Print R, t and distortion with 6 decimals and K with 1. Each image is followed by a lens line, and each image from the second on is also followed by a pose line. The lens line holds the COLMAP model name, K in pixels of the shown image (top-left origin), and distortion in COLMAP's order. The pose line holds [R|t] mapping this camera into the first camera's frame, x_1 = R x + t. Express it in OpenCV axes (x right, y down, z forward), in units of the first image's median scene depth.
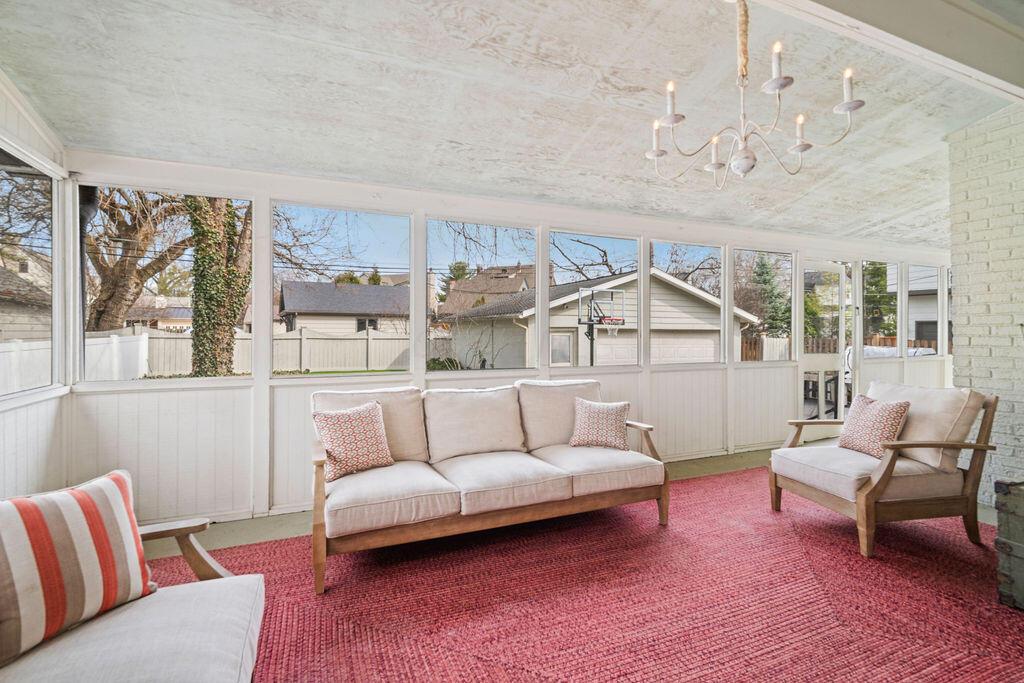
lens RADIAL K [[477.0, 0, 512.8], [0, 477.0, 331.0], [0, 0, 1]] dist [-0.001682, -0.000363]
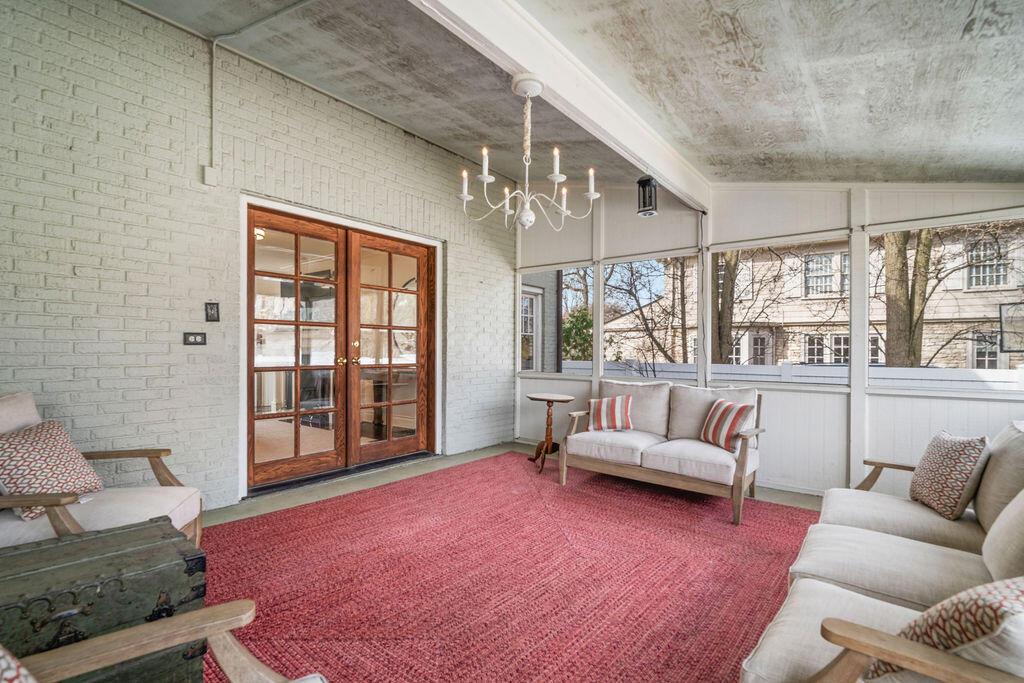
lens RADIAL K [[481.9, 0, 515.4], [0, 481.9, 349.4], [0, 0, 1]] dist [-0.001302, -0.000290]
pose [[-0.876330, -0.007157, -0.481658, 0.559116], [-0.005249, 0.999972, -0.005309, 0.016656], [0.481682, -0.002124, -0.876343, 1.047744]]
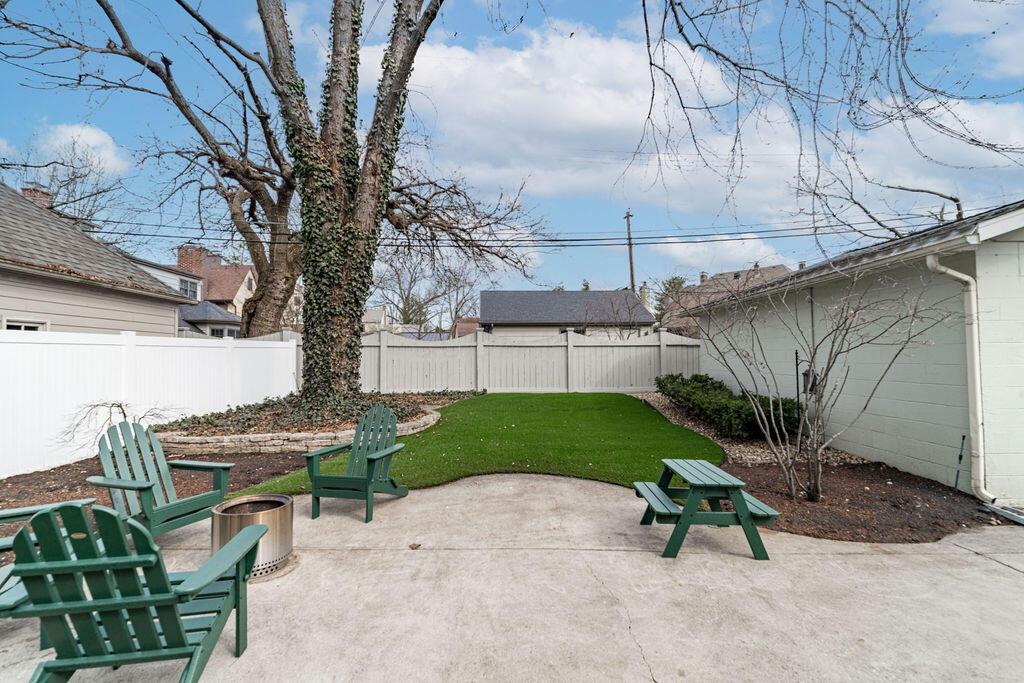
lens RADIAL K [[477.0, 0, 512.8], [0, 477.0, 331.0], [0, 0, 1]] dist [-0.001682, -0.000363]
pose [[0.904472, -0.035189, -0.425079, -0.469428], [0.012467, 0.998346, -0.056117, 0.170098], [0.426350, 0.045456, 0.903415, 1.925715]]
